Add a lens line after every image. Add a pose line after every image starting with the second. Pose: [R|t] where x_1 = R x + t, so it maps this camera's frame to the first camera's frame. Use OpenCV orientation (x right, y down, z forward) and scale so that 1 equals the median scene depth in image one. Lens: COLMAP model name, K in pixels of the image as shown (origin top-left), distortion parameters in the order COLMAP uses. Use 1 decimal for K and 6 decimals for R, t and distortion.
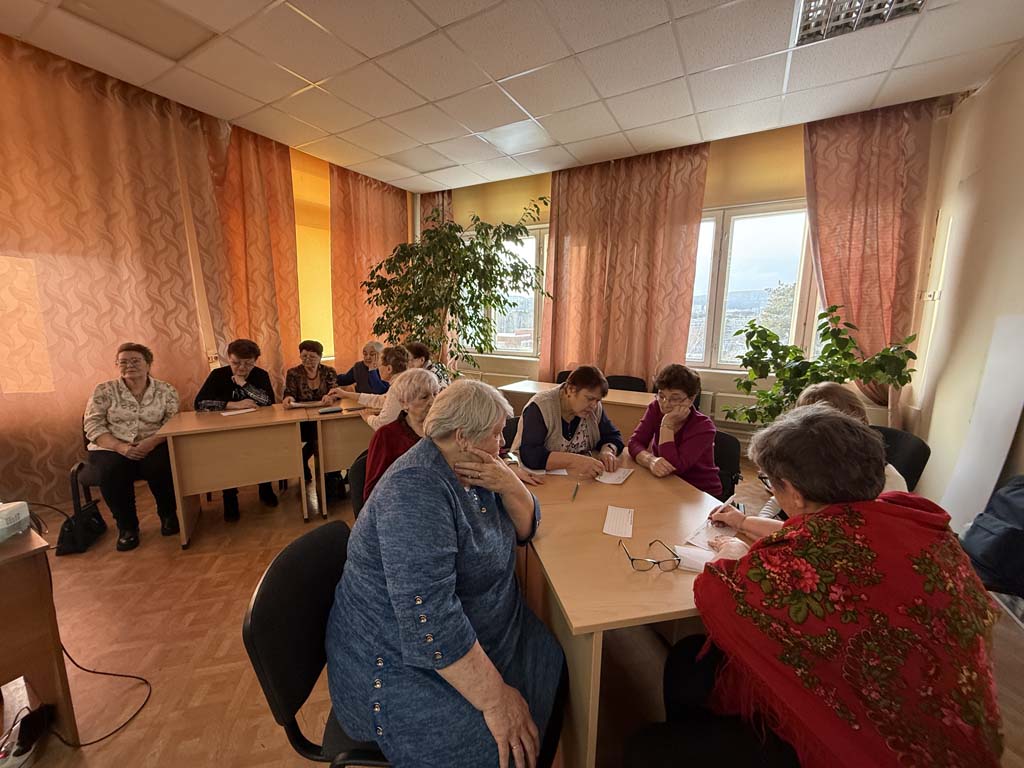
lens RADIAL K [[406.3, 0, 504.6], [0, 406.3, 385.4], [0, 0, 1]] dist [-0.000007, 0.000217]
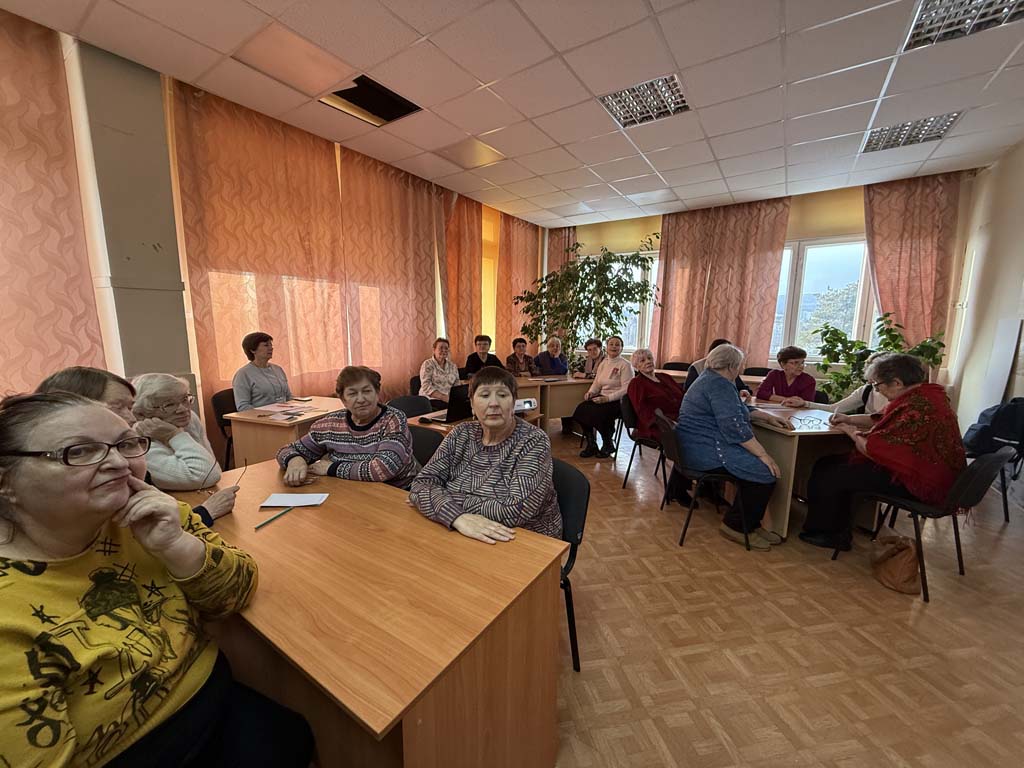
lens RADIAL K [[406.3, 0, 504.7], [0, 406.3, 385.5], [0, 0, 1]] dist [-0.000007, 0.000217]
pose [[0.997254, 0.007166, -0.073707, -0.409427], [-0.008264, 0.999859, -0.014600, 0.089293], [0.073592, 0.015169, 0.997173, -0.501239]]
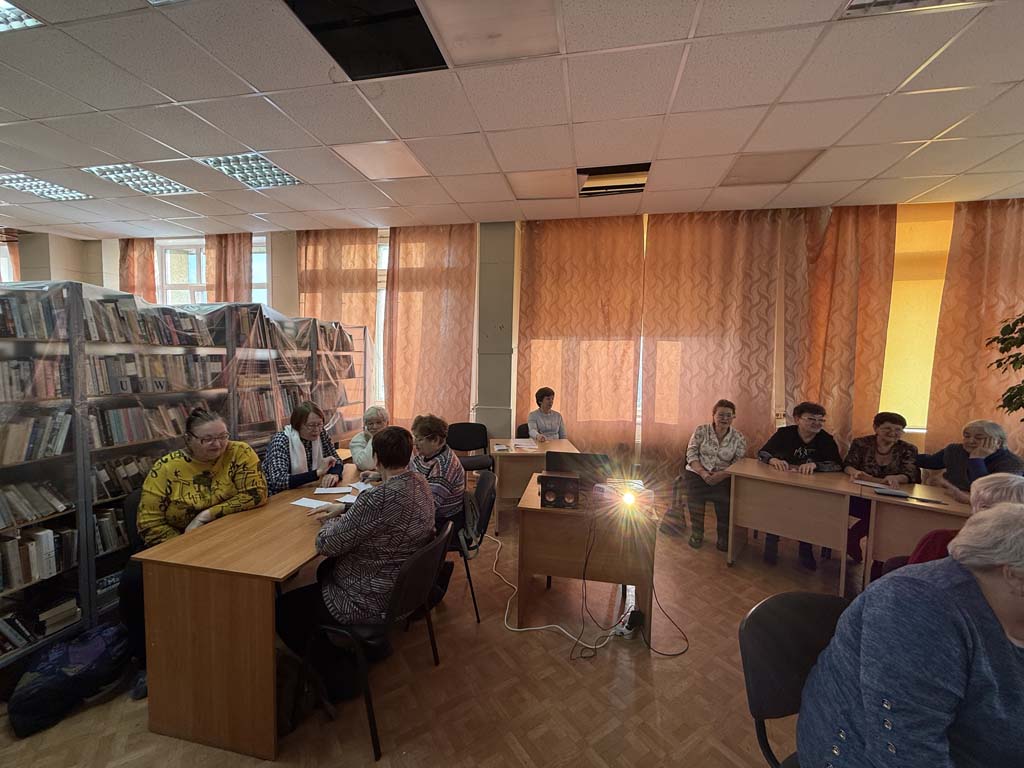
lens RADIAL K [[406.3, 0, 510.8], [0, 406.3, 385.1], [0, 0, 1]] dist [-0.000007, 0.000217]
pose [[0.328410, 0.059602, -0.942653, 0.104600], [-0.166856, 0.985972, 0.004210, -0.031598], [0.929681, 0.155905, 0.333748, -0.097978]]
